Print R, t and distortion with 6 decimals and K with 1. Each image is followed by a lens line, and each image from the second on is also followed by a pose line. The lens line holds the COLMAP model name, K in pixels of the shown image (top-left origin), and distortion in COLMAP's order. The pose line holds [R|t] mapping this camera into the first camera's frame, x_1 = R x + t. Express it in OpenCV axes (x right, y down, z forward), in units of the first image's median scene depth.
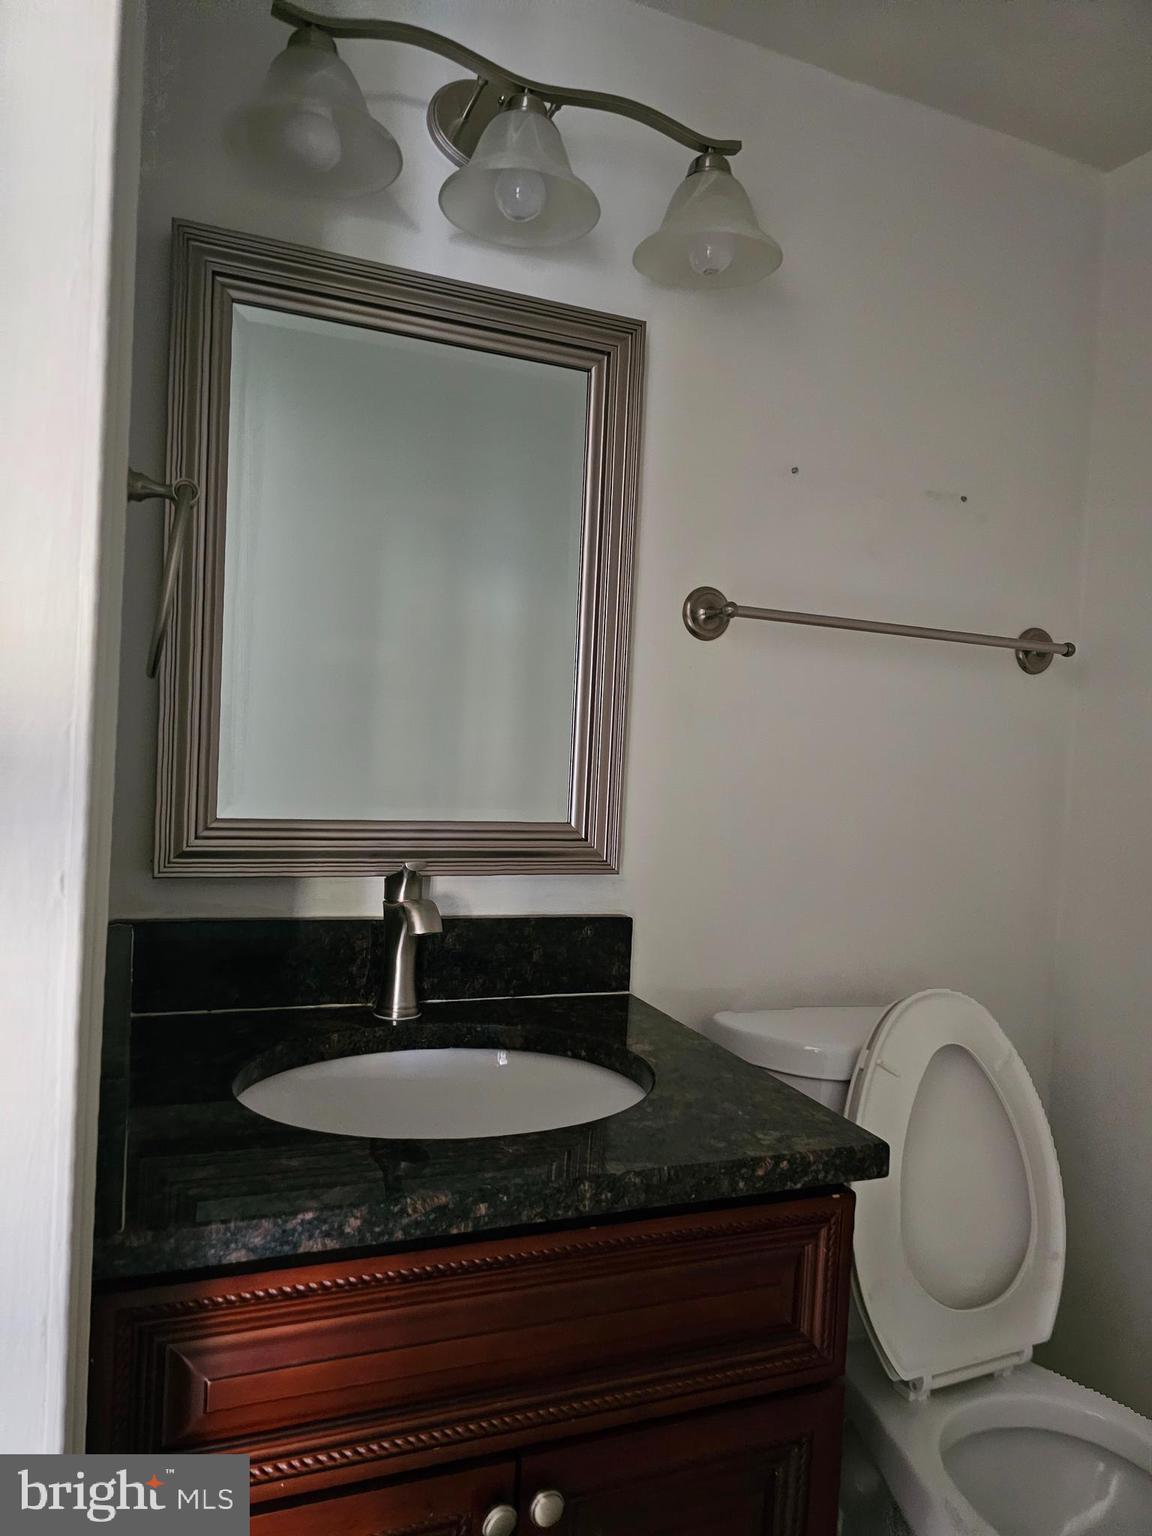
lens RADIAL K [[1025.6, 0, 574.0], [0, 1025.6, 765.0], [0, 0, 1]] dist [0.061777, -0.070184]
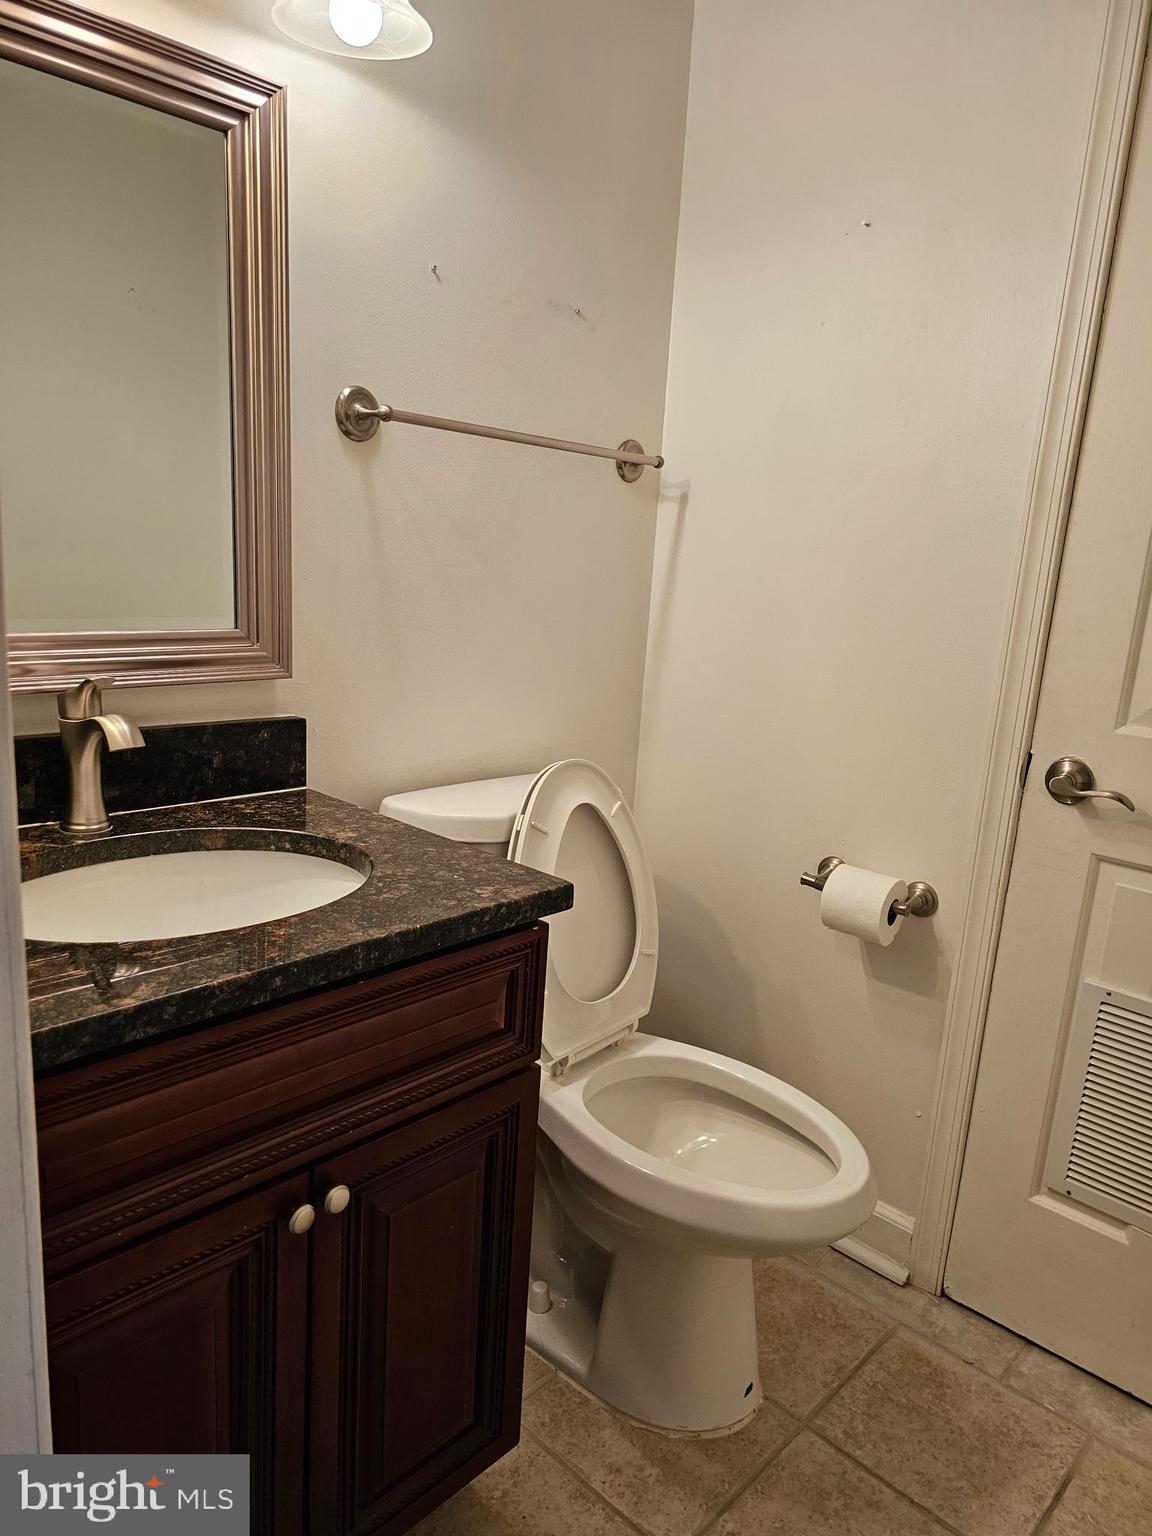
lens RADIAL K [[1025.6, 0, 574.0], [0, 1025.6, 765.0], [0, 0, 1]] dist [0.061777, -0.070184]
pose [[0.911952, -0.082070, 0.402006, -0.180850], [-0.004252, 0.977848, 0.209274, -0.039379], [-0.410275, -0.192557, 0.891401, -0.092586]]
